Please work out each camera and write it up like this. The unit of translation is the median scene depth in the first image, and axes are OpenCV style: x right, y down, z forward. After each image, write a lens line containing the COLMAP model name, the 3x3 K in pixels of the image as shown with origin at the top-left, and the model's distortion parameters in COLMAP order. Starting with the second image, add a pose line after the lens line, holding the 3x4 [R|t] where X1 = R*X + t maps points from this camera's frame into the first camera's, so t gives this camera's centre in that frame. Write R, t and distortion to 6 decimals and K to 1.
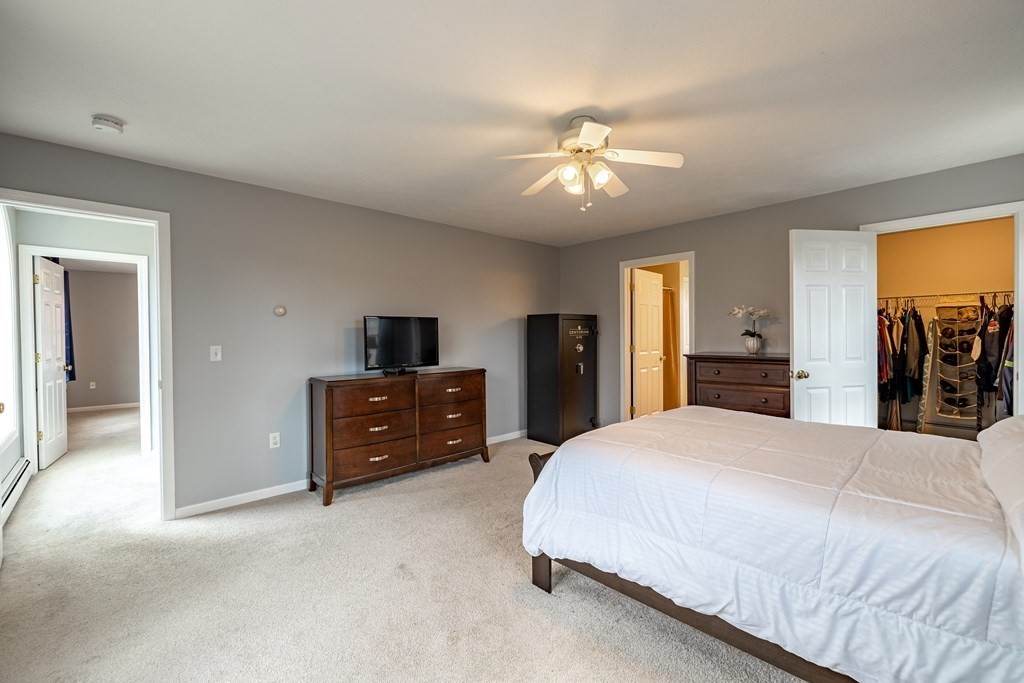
lens RADIAL K [[435.7, 0, 512.0], [0, 435.7, 341.5], [0, 0, 1]] dist [0.015428, 0.000003]
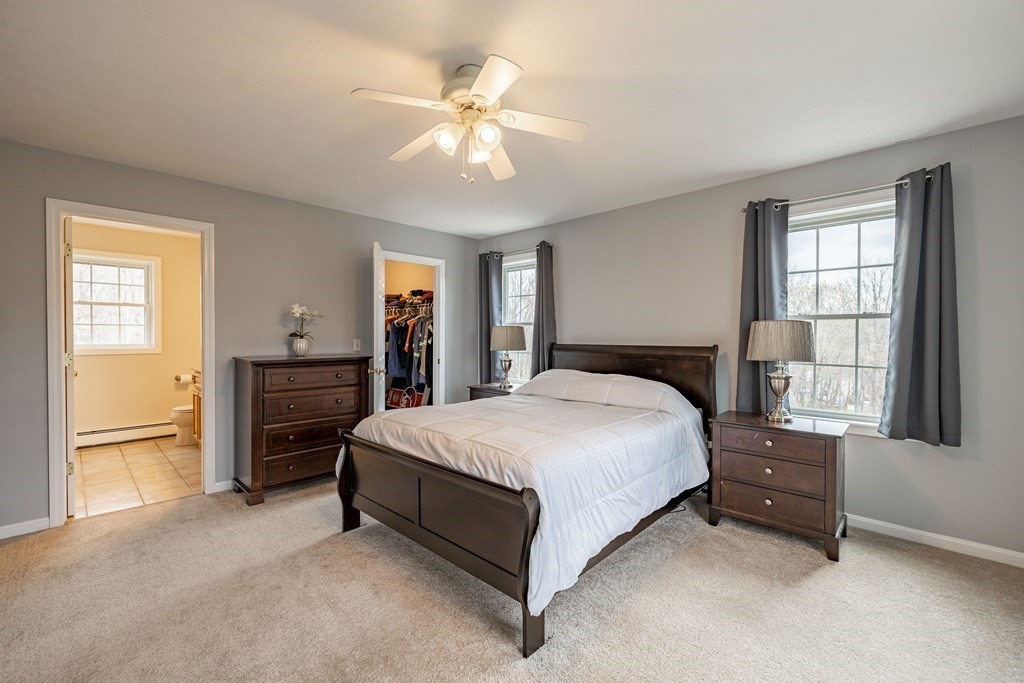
lens RADIAL K [[431.8, 0, 509.5], [0, 431.8, 340.8], [0, 0, 1]] dist [-0.000786, -0.000544]
pose [[-0.051662, -0.005156, 0.998651, -0.419690], [0.010606, 0.999927, 0.005712, -0.005493], [-0.998608, 0.010887, -0.051604, 0.629254]]
